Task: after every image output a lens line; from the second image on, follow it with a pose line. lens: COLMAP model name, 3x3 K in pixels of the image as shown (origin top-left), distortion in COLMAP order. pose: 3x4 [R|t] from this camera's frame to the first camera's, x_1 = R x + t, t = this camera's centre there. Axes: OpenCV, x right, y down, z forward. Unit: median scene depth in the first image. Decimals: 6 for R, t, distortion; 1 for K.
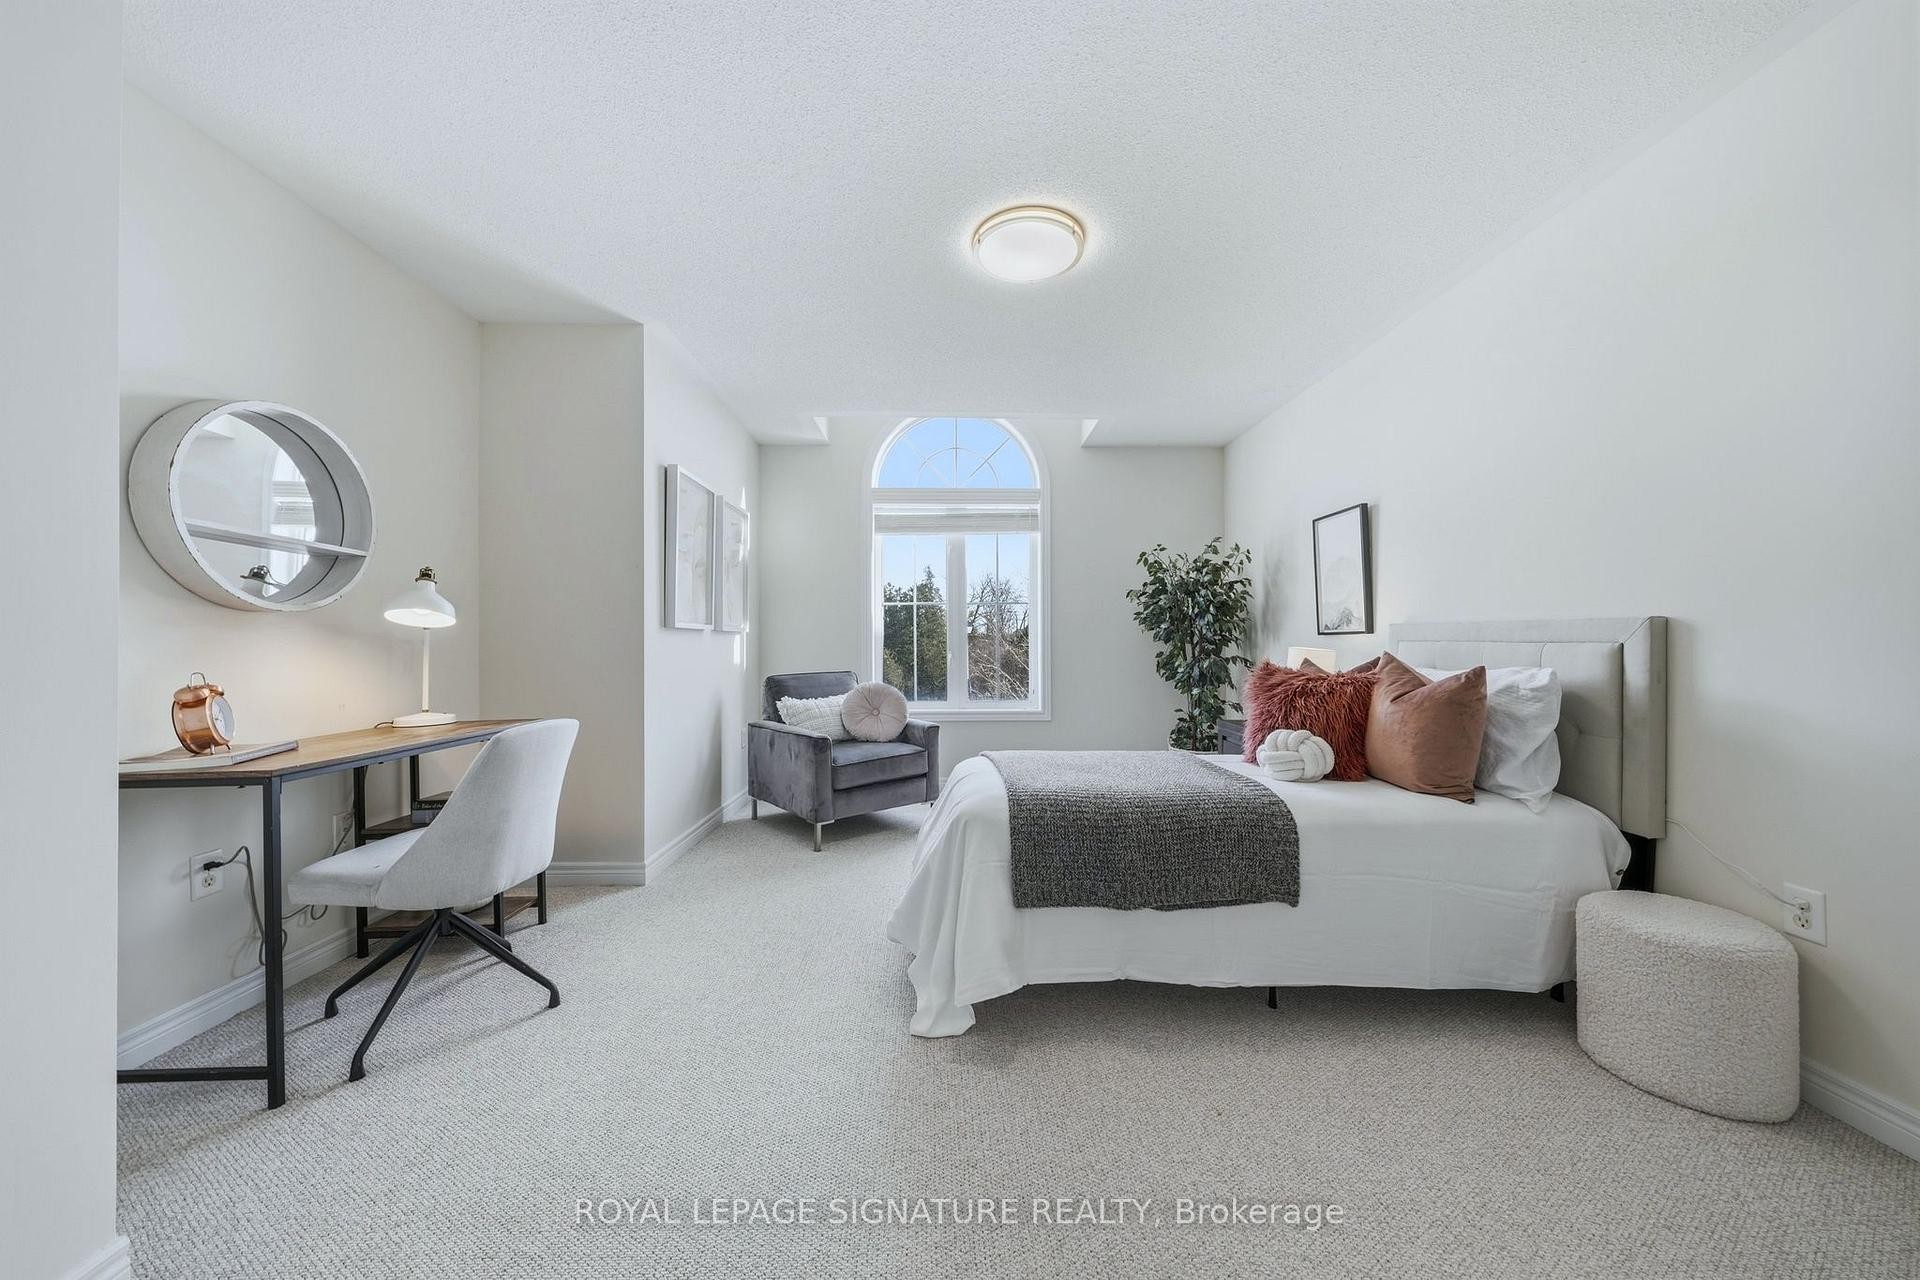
lens RADIAL K [[655.4, 0, 958.9], [0, 655.4, 636.0], [0, 0, 1]] dist [-0.002227, -0.000133]
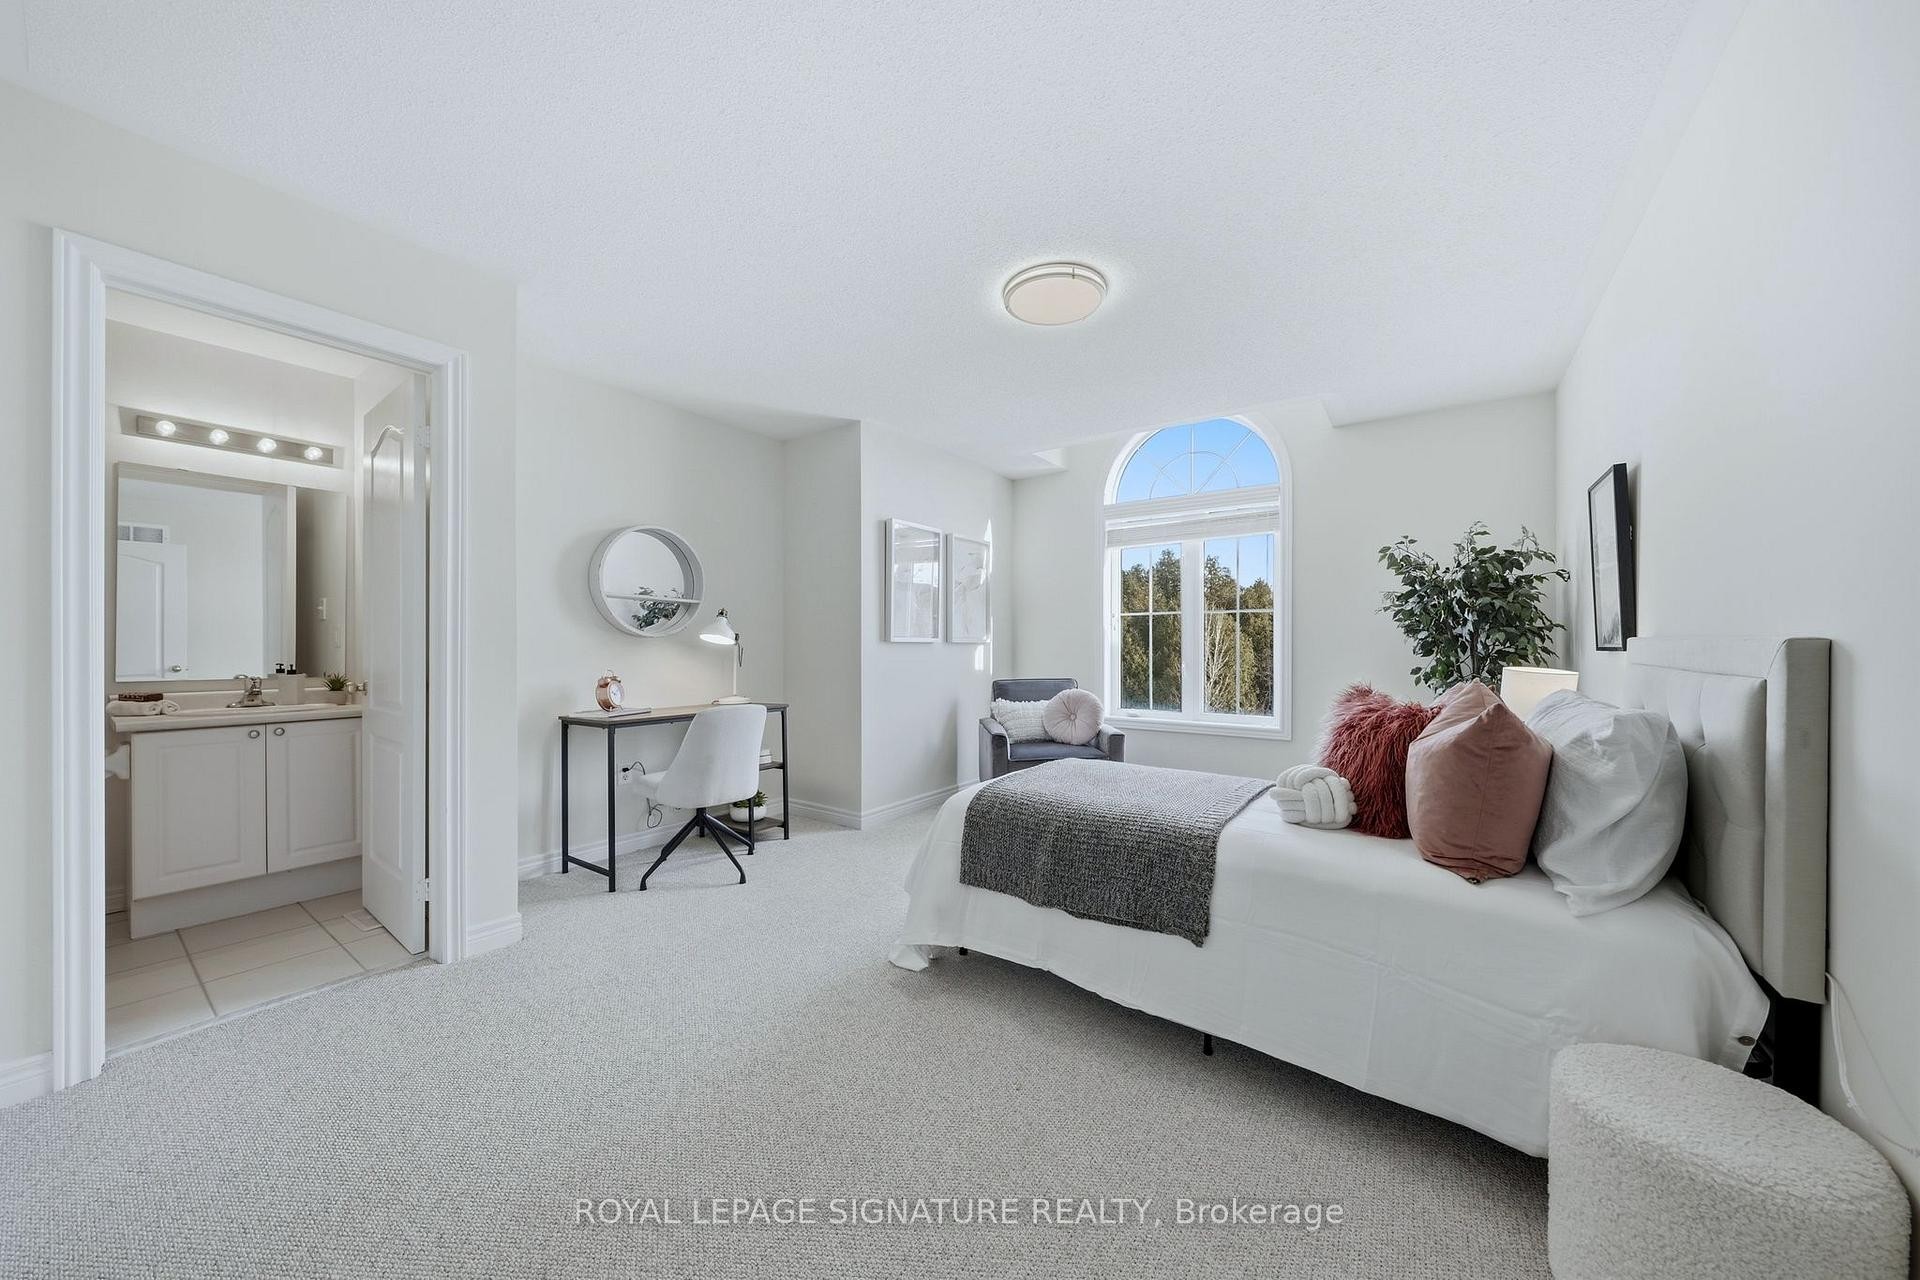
lens RADIAL K [[653.7, 0, 960.0], [0, 653.7, 640.0], [0, 0, 1]] dist [-0.005108, -0.000220]
pose [[0.802485, -0.001299, -0.596671, 0.656457], [0.003650, 0.999990, 0.002731, -0.027479], [0.596661, -0.004369, 0.802482, 0.032438]]
